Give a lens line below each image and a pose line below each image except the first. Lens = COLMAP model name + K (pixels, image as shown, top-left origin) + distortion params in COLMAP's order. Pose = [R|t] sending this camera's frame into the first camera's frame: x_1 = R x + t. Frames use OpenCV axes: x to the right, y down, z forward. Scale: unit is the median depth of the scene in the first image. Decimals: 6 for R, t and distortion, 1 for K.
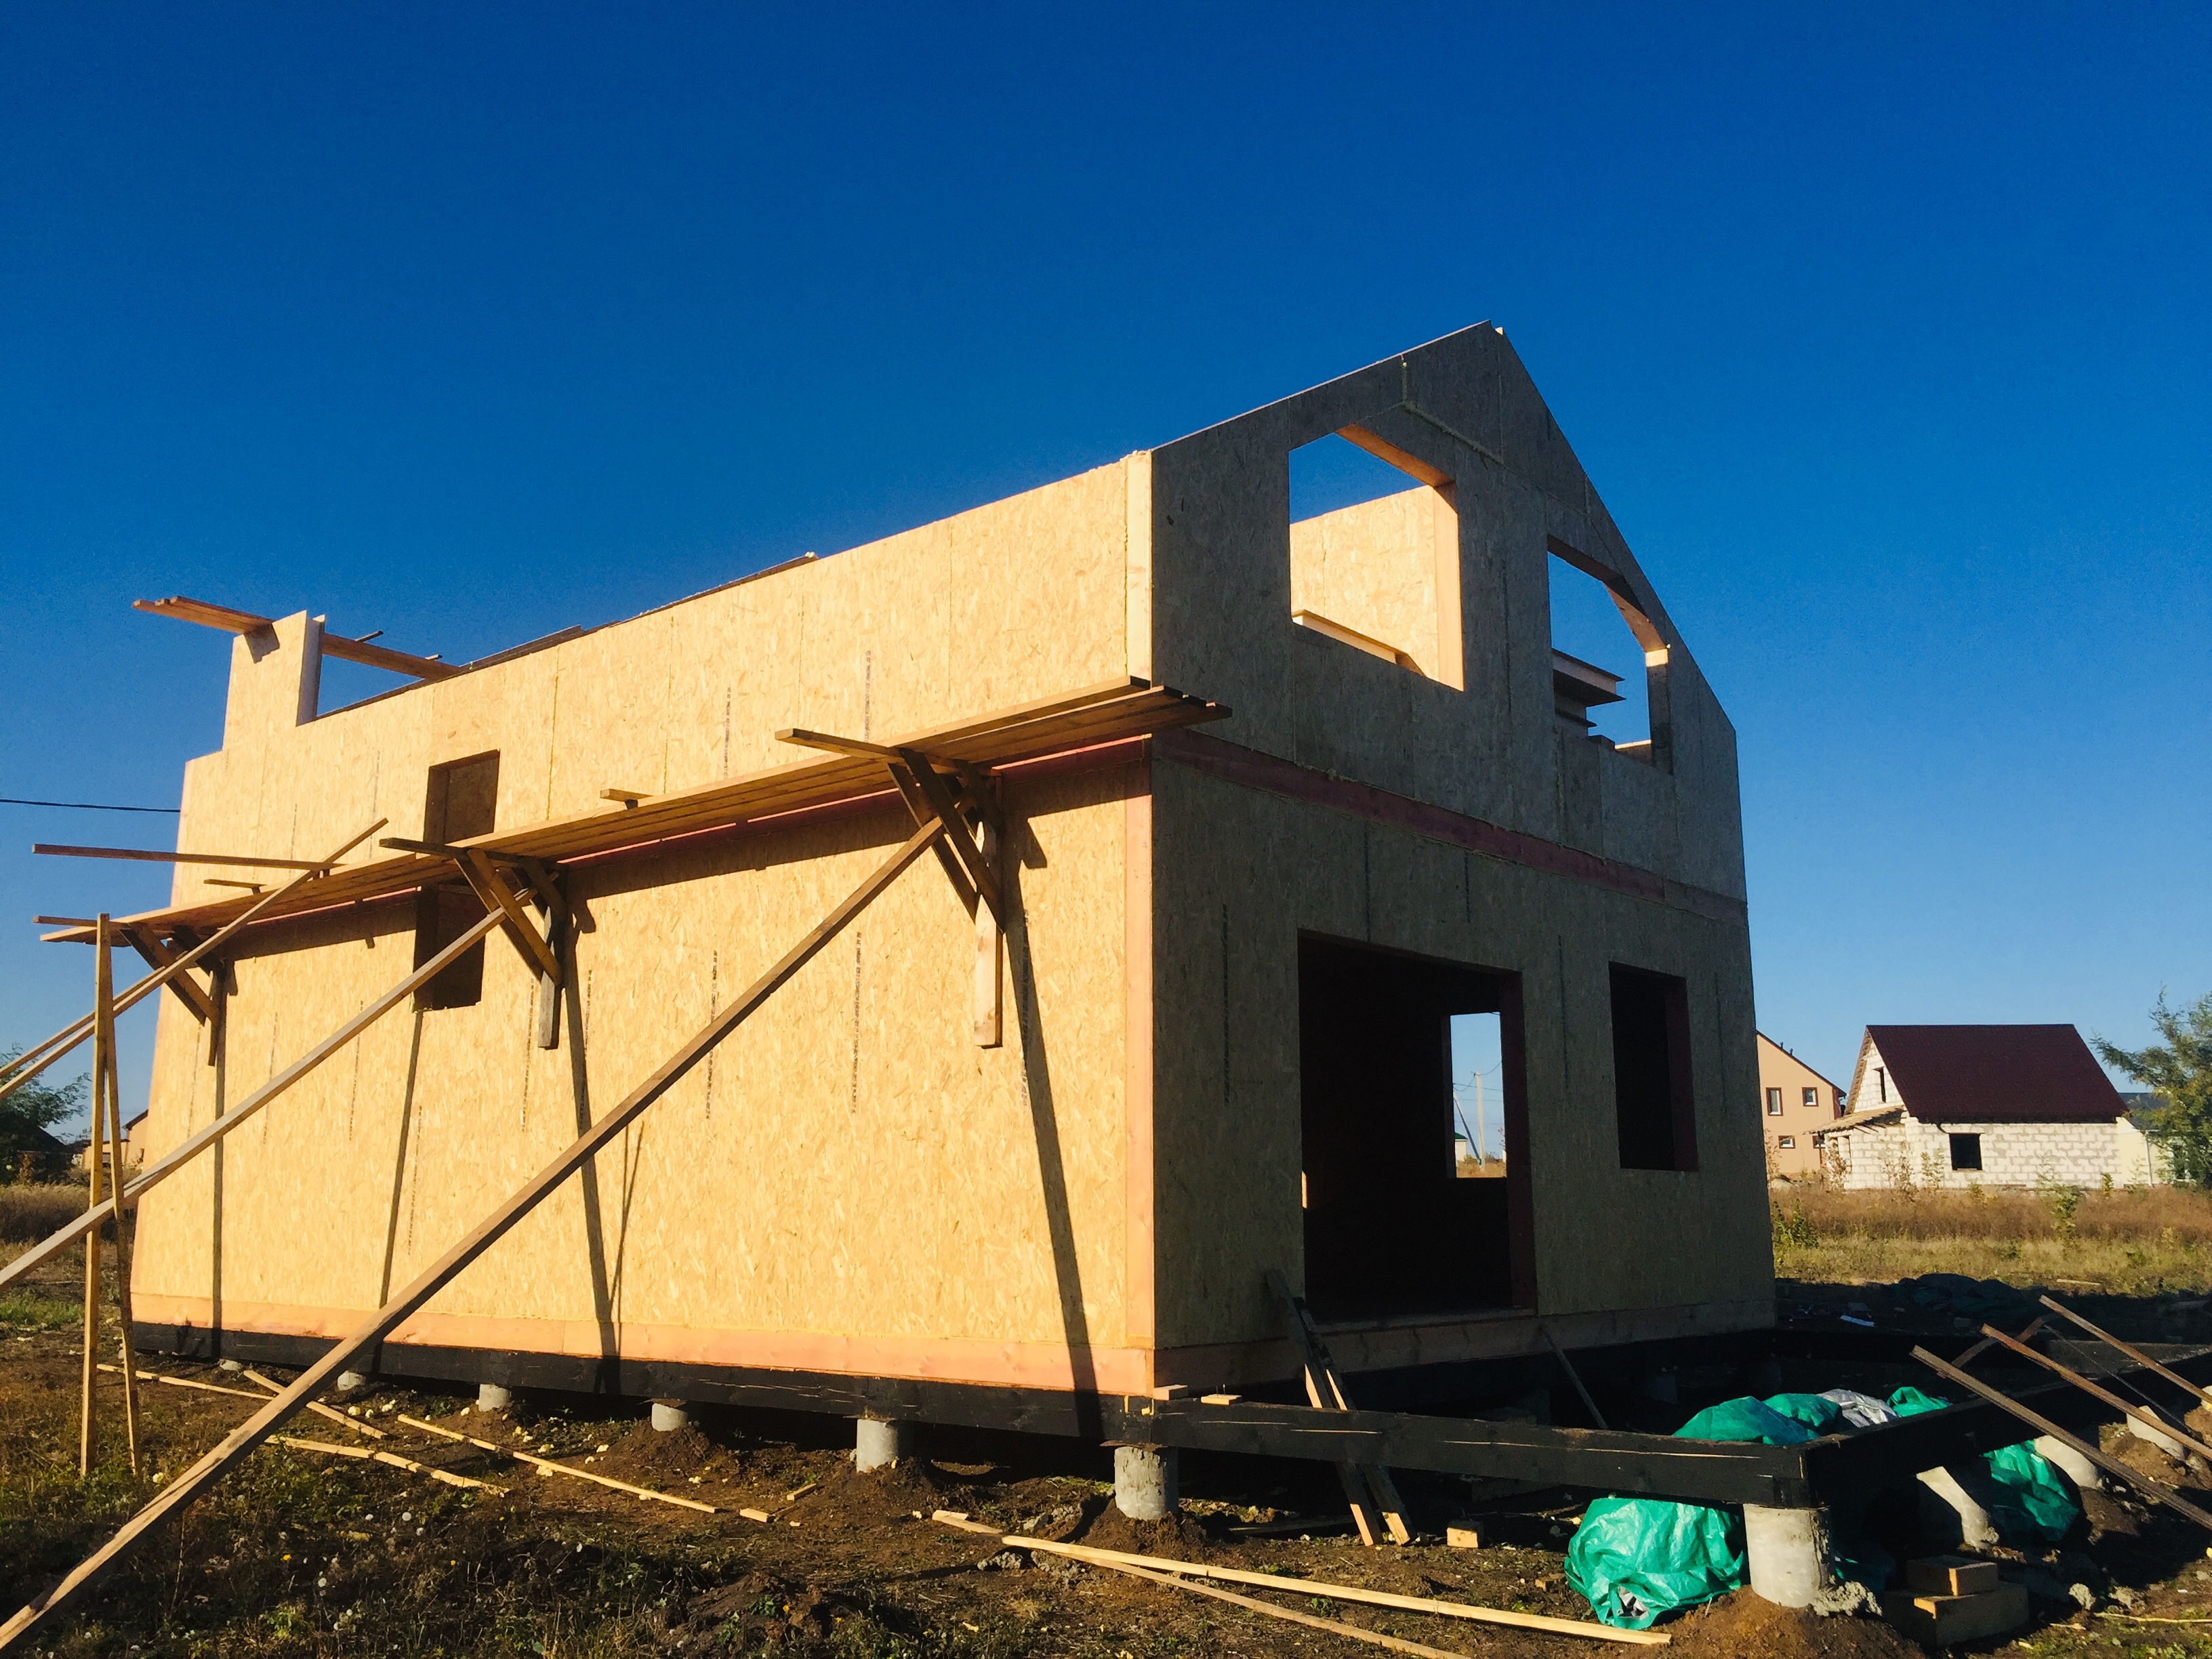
lens RADIAL K [[1872.9, 0, 1108.1], [0, 1872.9, 824.7], [0, 0, 1]] dist [0.068310, -0.049153]
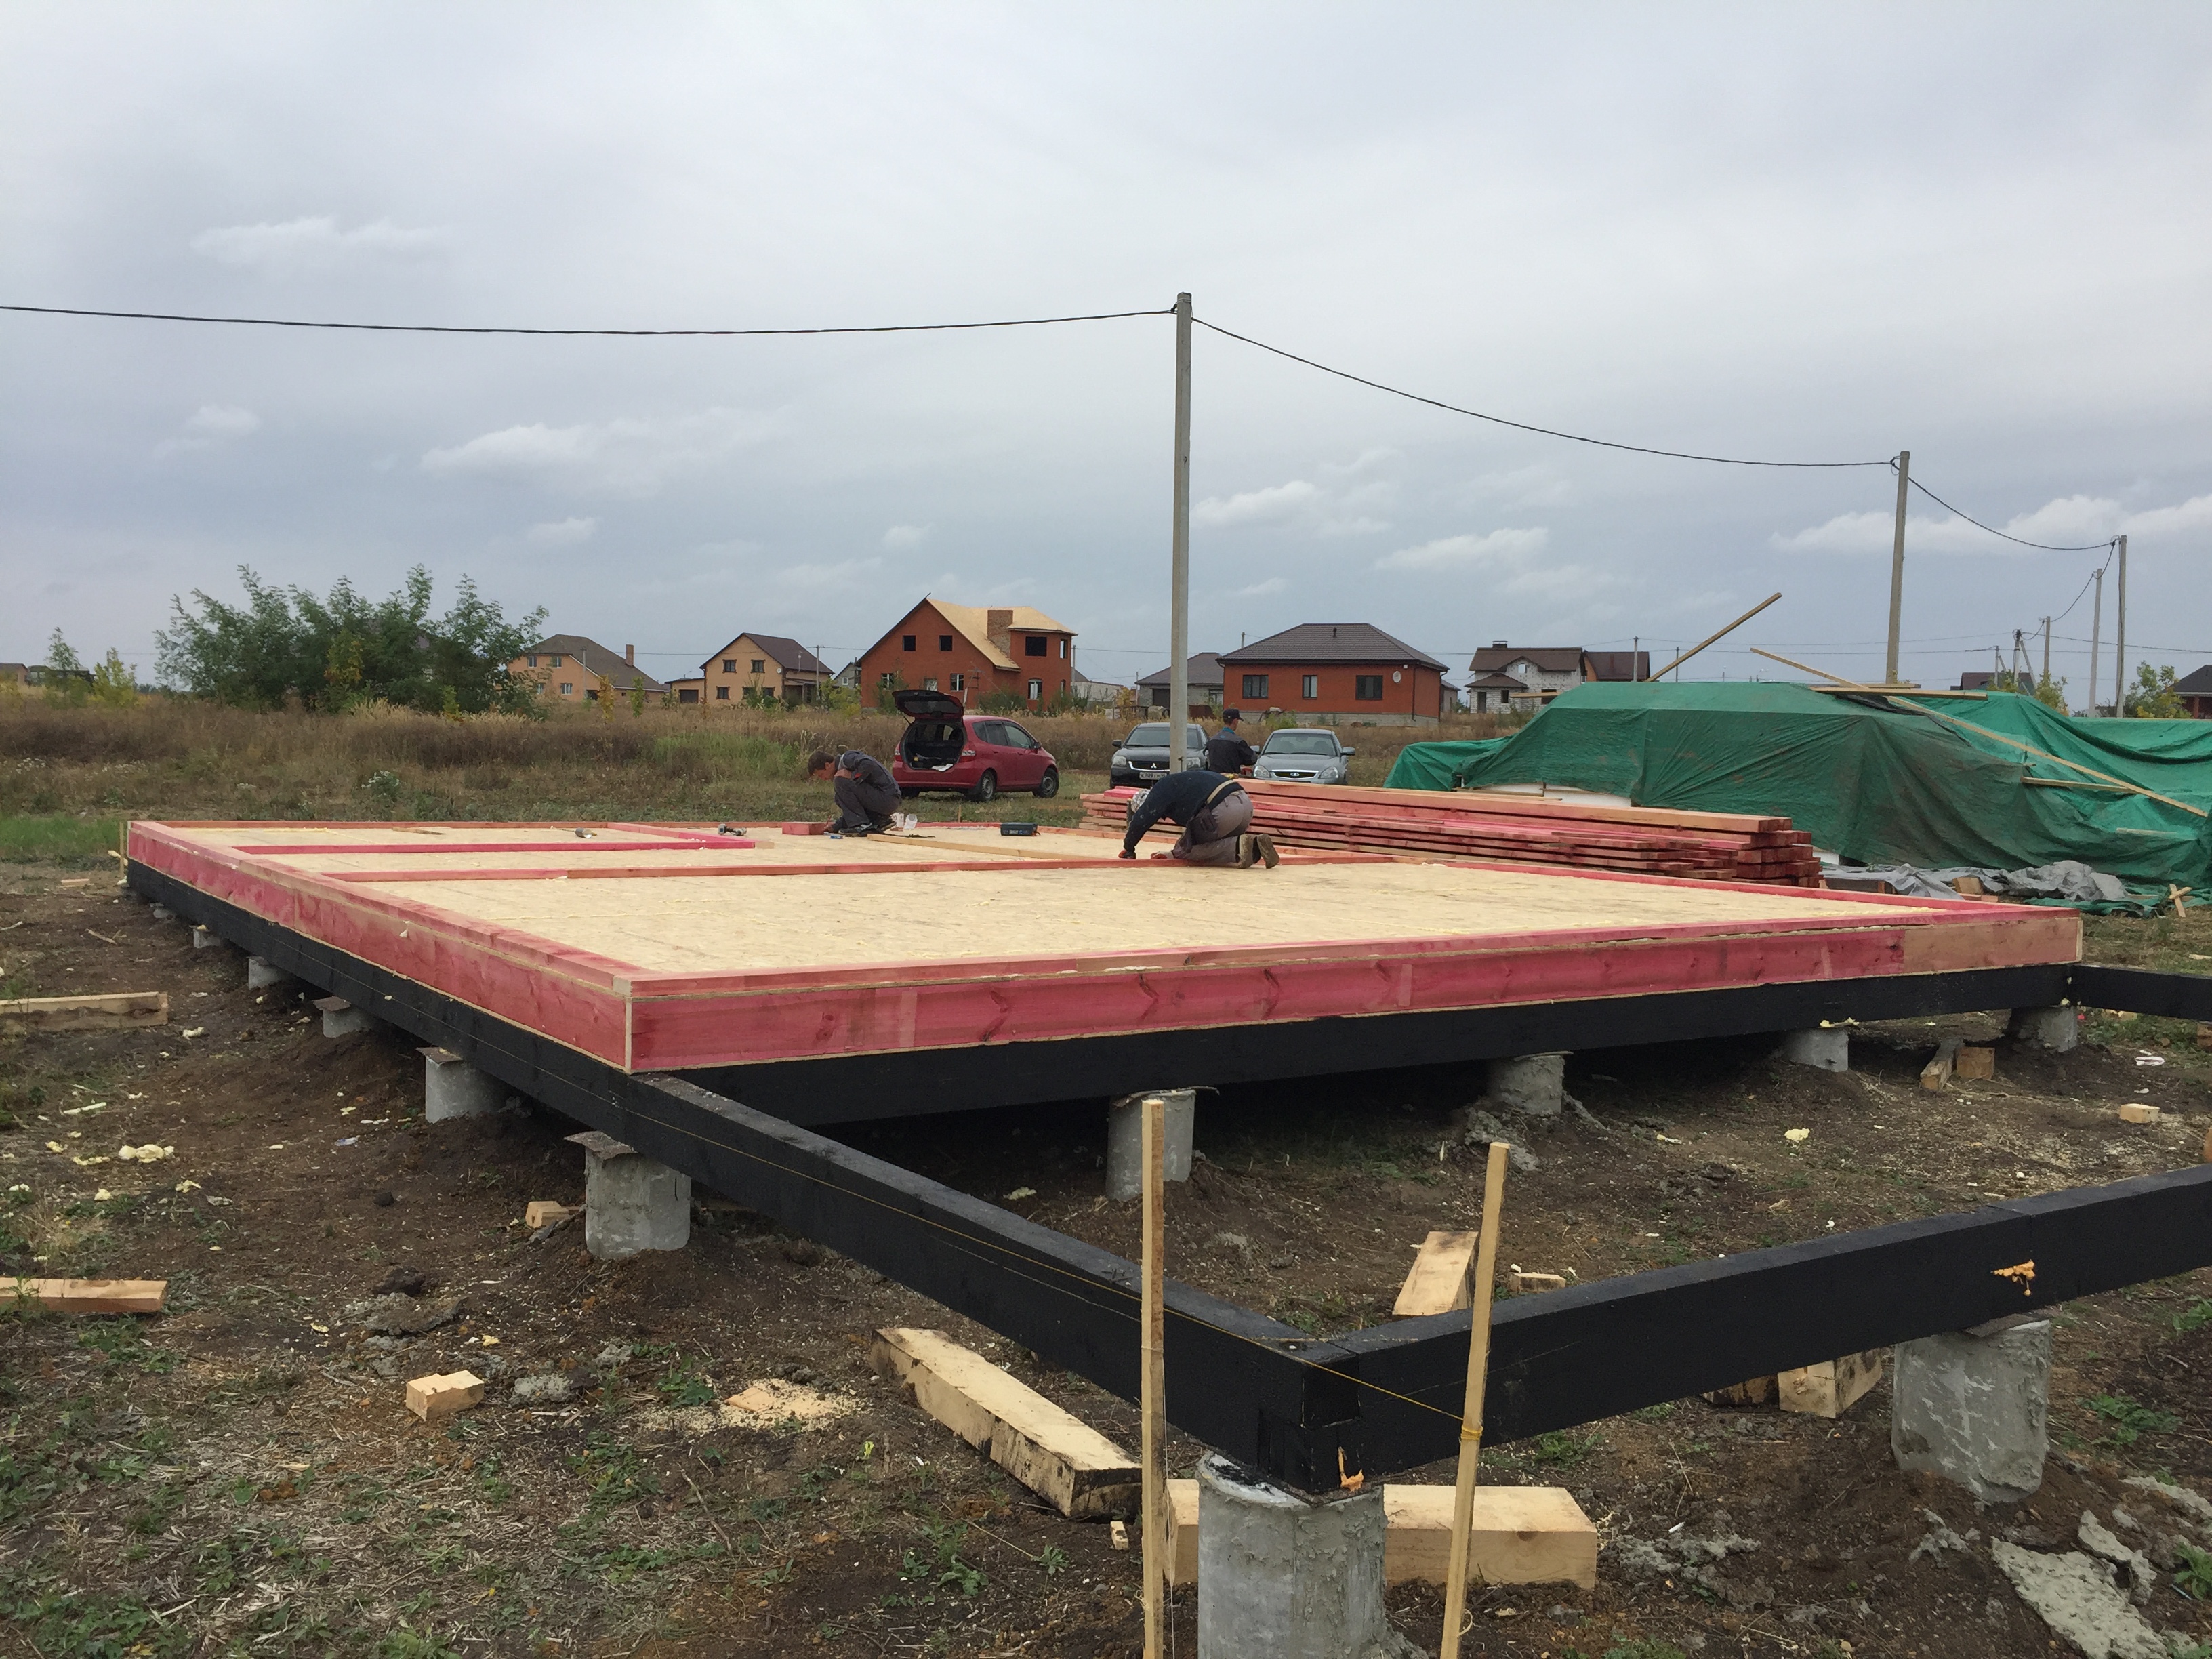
lens RADIAL K [[1872.9, 0, 1106.0], [0, 1872.9, 821.6], [0, 0, 1]] dist [0.068310, -0.049153]
pose [[0.959236, 0.031339, -0.280864, 0.271104], [0.034890, 0.973097, 0.227740, 0.067931], [0.280445, -0.228256, 0.932336, 0.379215]]
